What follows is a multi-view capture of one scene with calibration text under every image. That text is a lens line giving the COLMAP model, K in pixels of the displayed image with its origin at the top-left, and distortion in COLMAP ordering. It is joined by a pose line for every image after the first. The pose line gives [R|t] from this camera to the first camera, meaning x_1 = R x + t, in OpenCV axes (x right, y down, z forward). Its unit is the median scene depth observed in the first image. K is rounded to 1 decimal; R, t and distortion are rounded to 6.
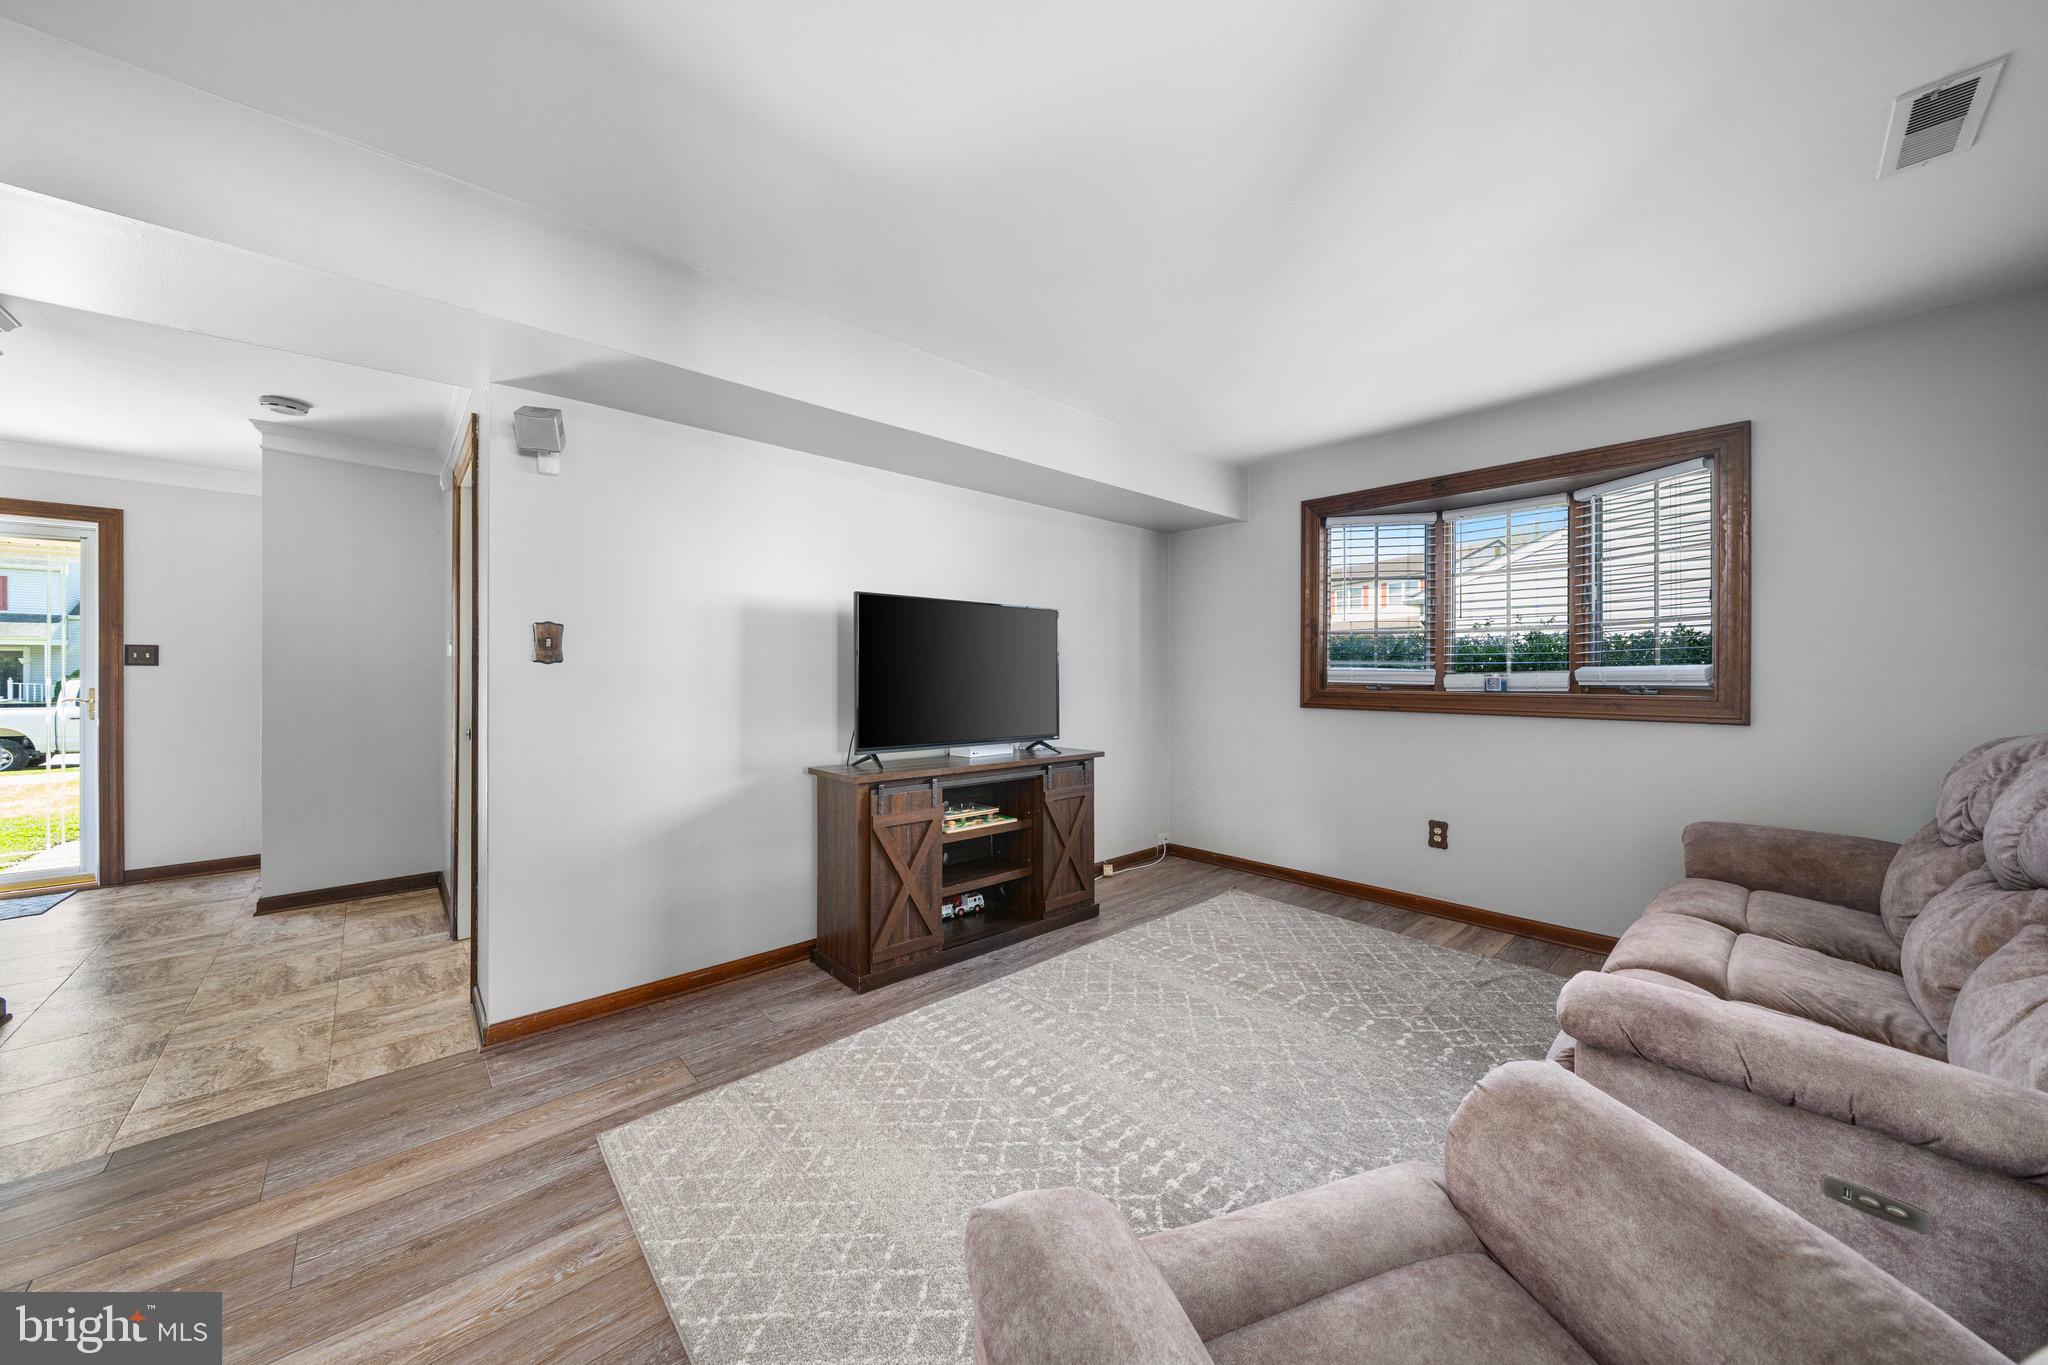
lens RADIAL K [[693.6, 0, 1018.2], [0, 693.6, 673.4], [0, 0, 1]] dist [0.002814, 0.000083]
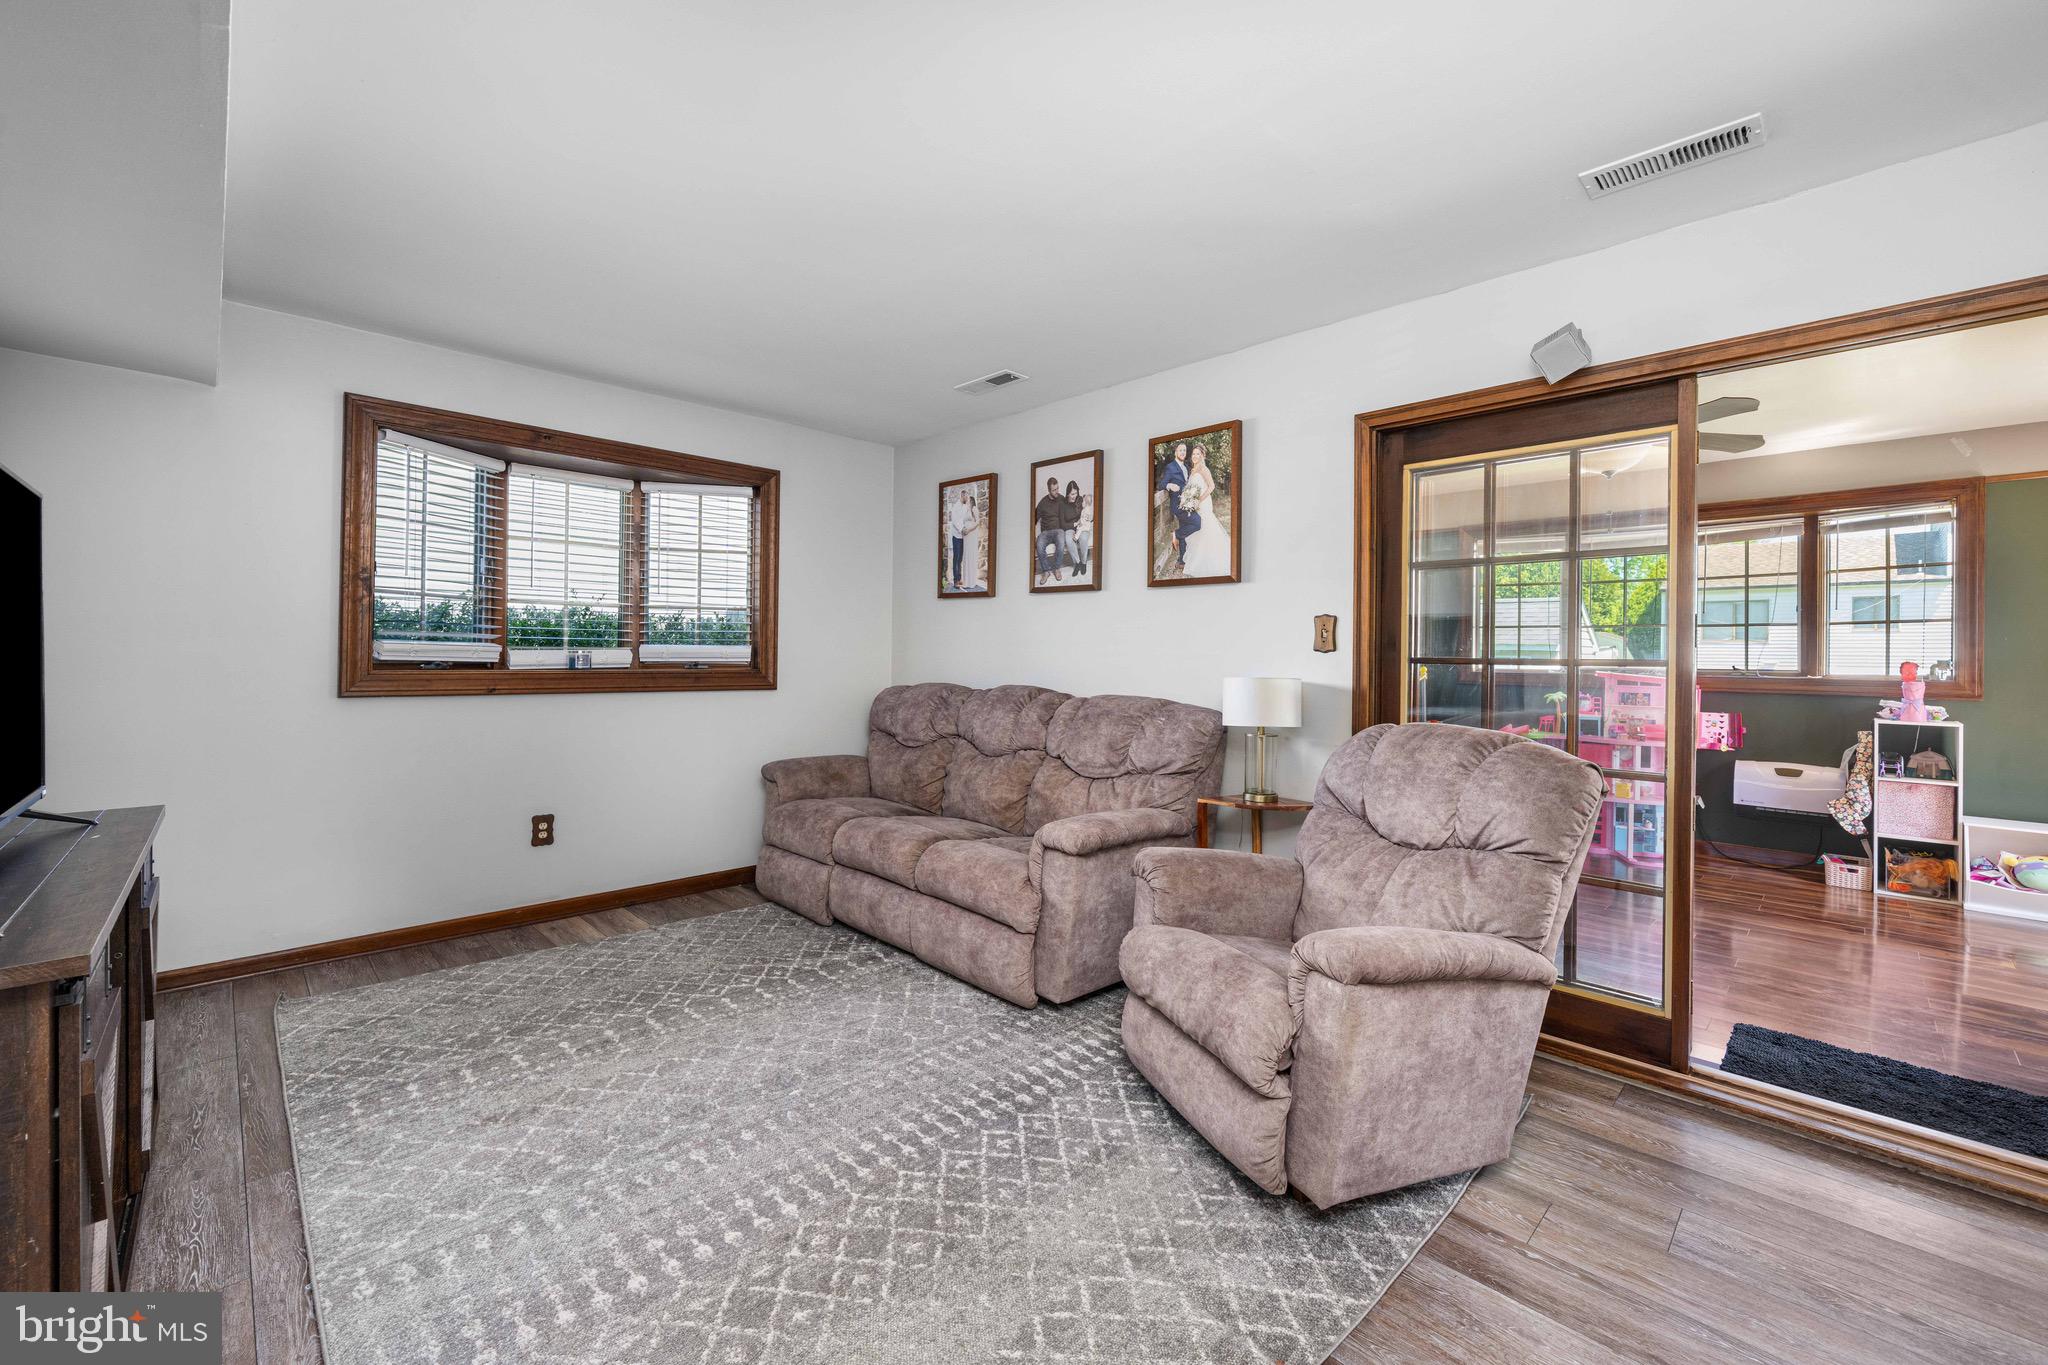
lens RADIAL K [[831.1, 0, 1025.1], [0, 831.1, 670.2], [0, 0, 1]] dist [-0.006672, -0.000351]
pose [[-0.032316, -0.014525, 0.999372, -0.542983], [-0.012609, 0.999821, 0.014124, 0.004816], [-0.999398, -0.012145, -0.032493, 0.483487]]
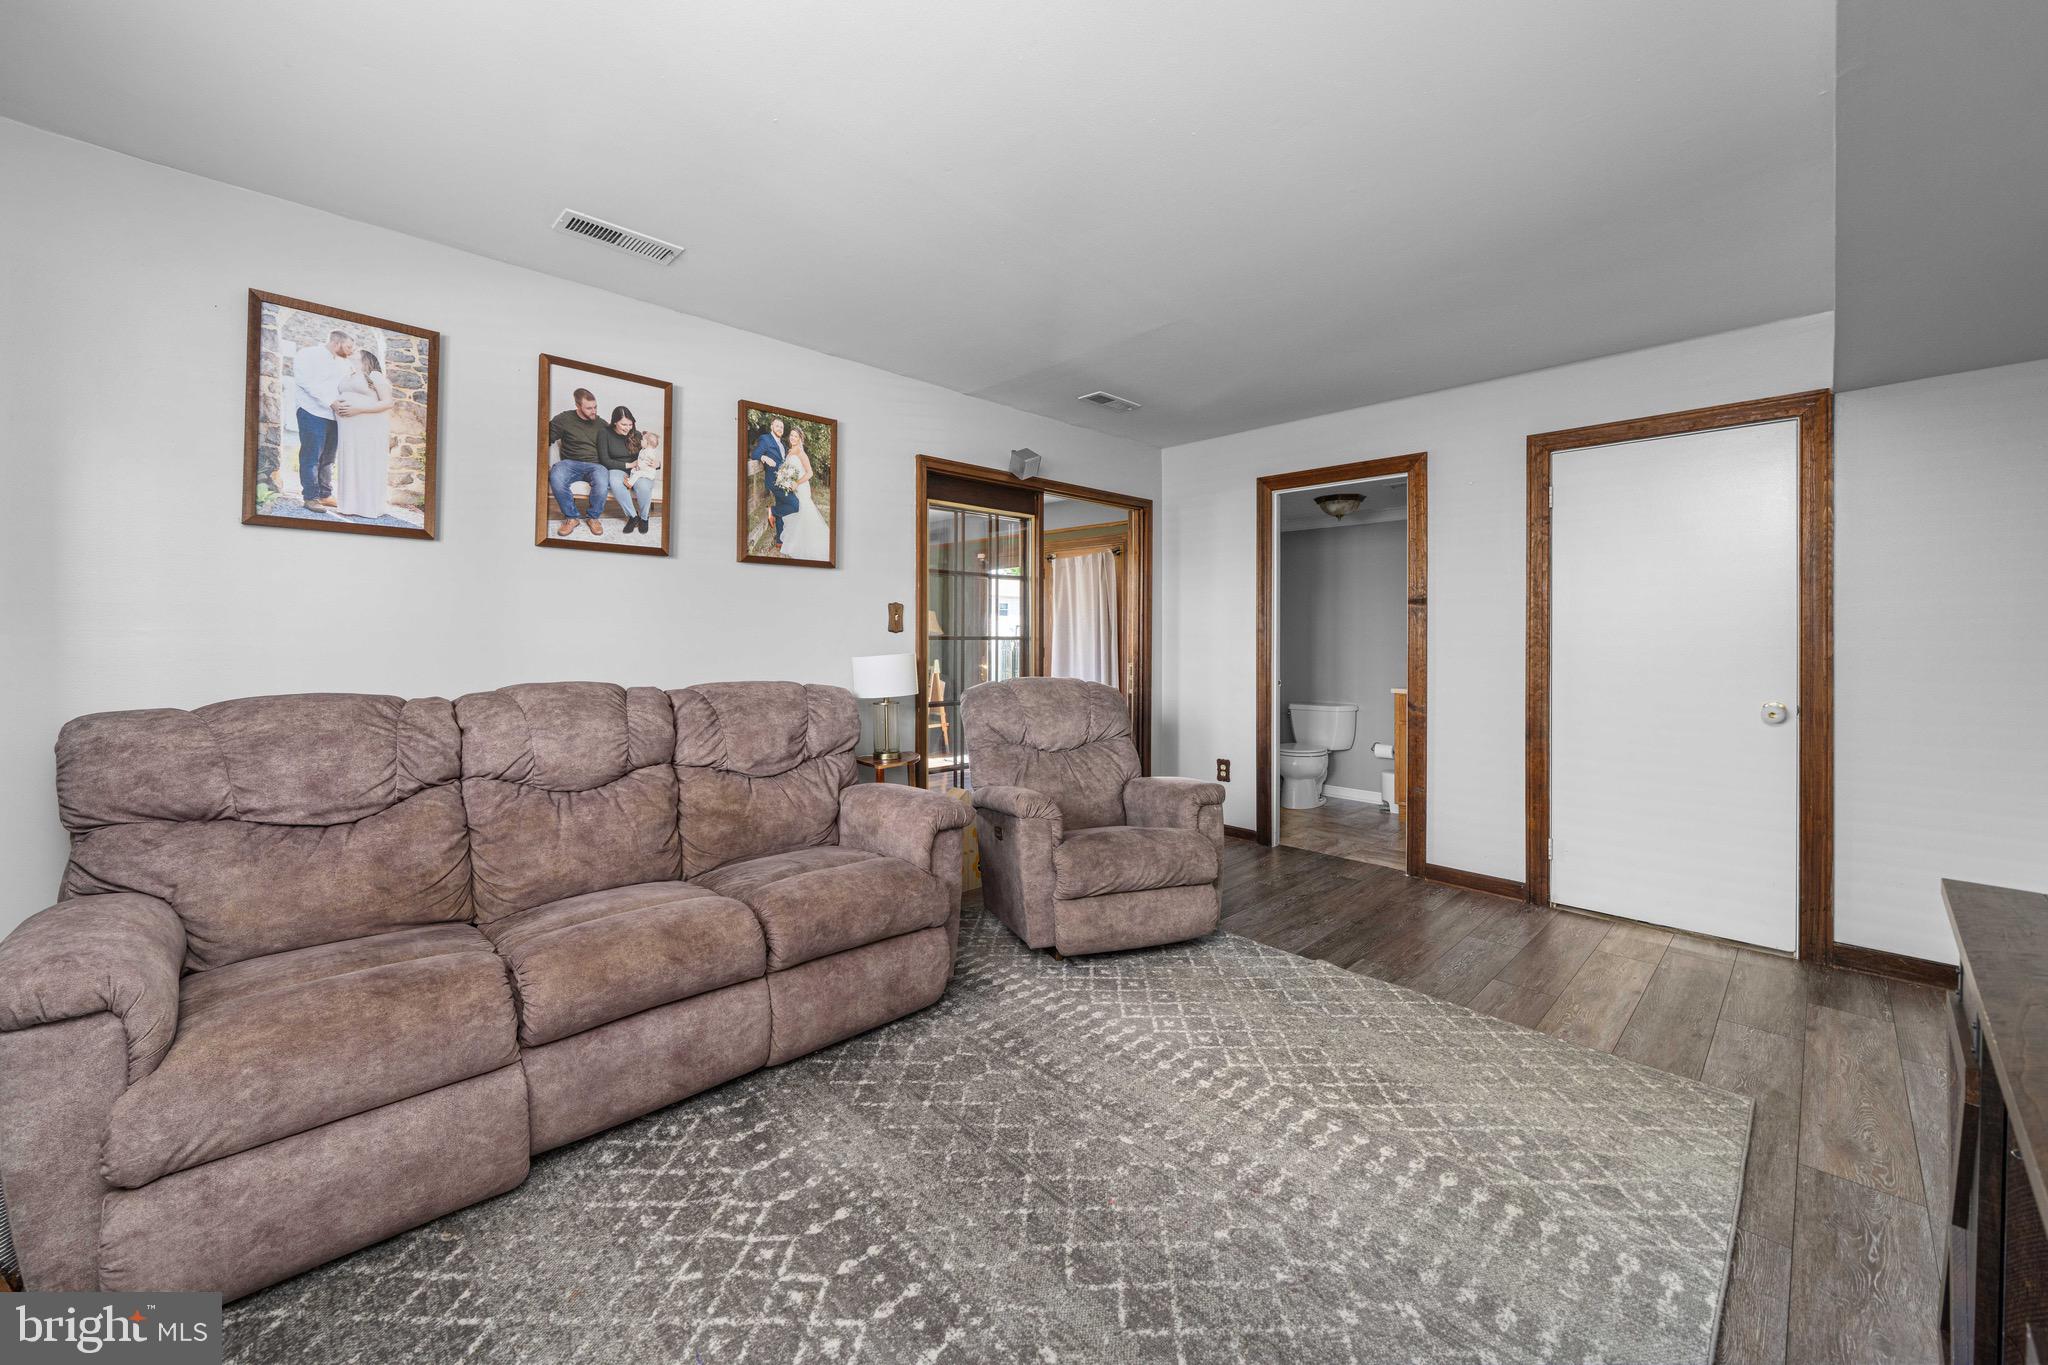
lens RADIAL K [[797.4, 0, 942.8], [0, 797.4, 645.7], [0, 0, 1]] dist [-0.002708, -0.000204]
pose [[-0.999902, -0.001904, 0.013863, 0.333967], [-0.001697, 0.999887, 0.014932, -0.004972], [-0.013890, 0.014907, -0.999792, 1.284290]]
